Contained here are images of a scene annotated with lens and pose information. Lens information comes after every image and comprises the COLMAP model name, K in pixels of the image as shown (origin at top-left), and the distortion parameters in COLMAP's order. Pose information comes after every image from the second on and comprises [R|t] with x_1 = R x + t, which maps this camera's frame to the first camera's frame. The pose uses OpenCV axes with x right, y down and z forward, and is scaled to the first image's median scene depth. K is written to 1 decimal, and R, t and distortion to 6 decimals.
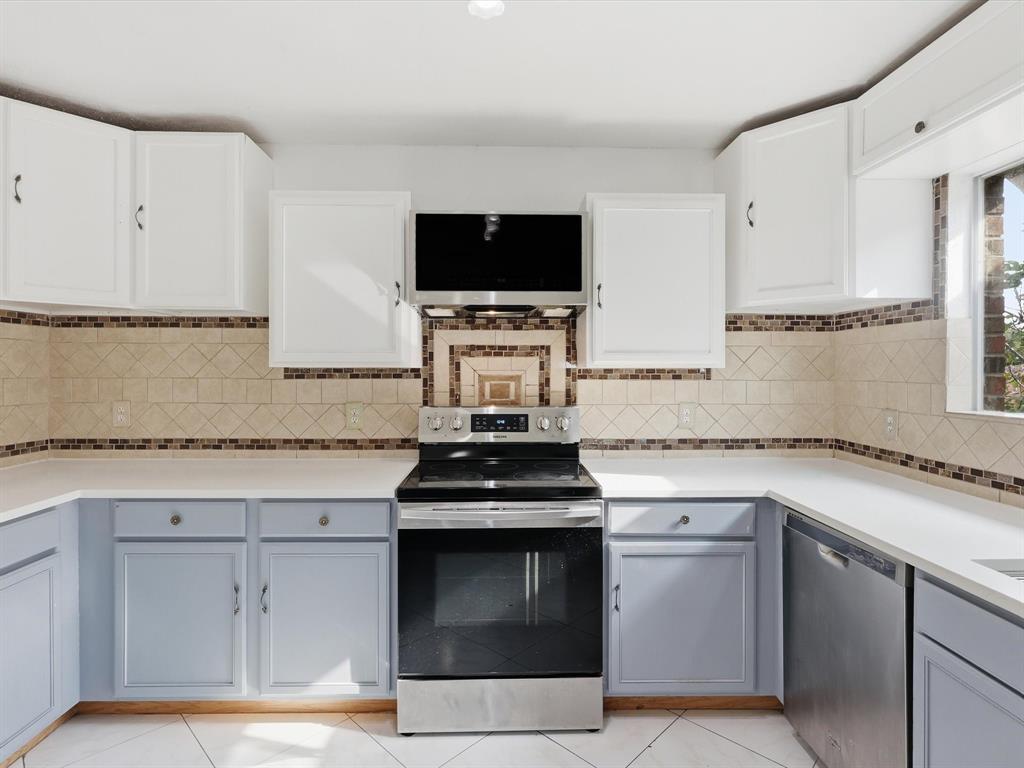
lens RADIAL K [[539.2, 0, 512.1], [0, 539.2, 372.3], [0, 0, 1]] dist [-0.006095, 0.001320]
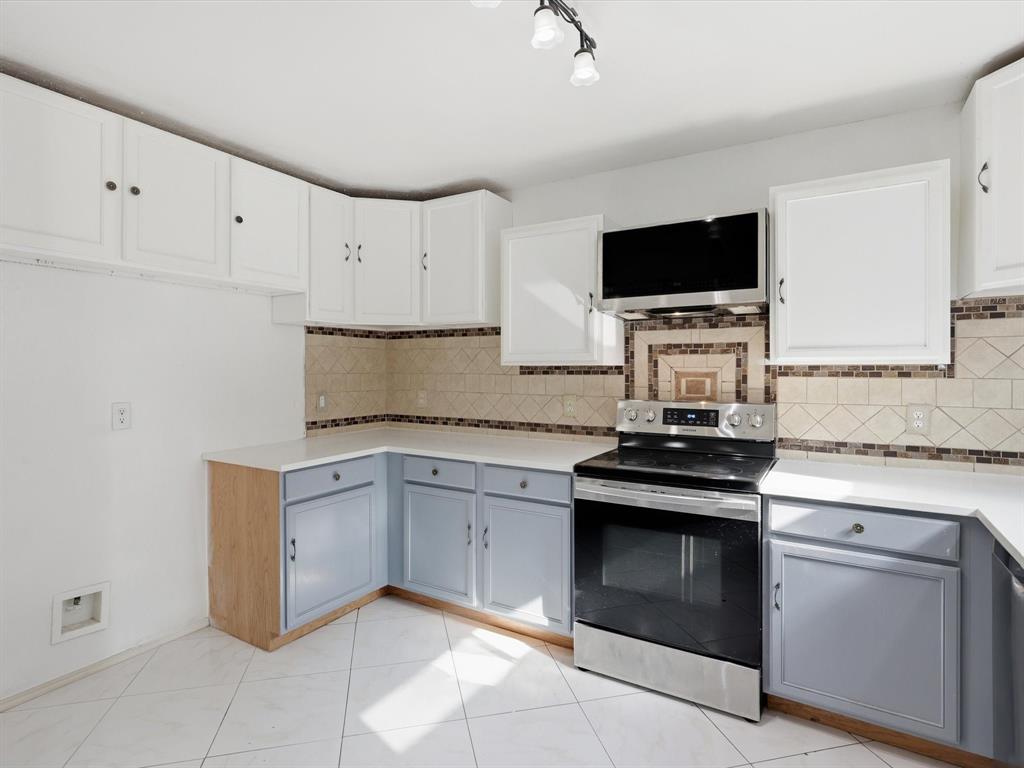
lens RADIAL K [[539.2, 0, 512.1], [0, 539.2, 372.3], [0, 0, 1]] dist [-0.006095, 0.001320]
pose [[0.841559, 0.002226, -0.540161, 0.246087], [0.000525, 0.999988, 0.004939, 0.000498], [0.540165, -0.004440, 0.841547, -0.075313]]
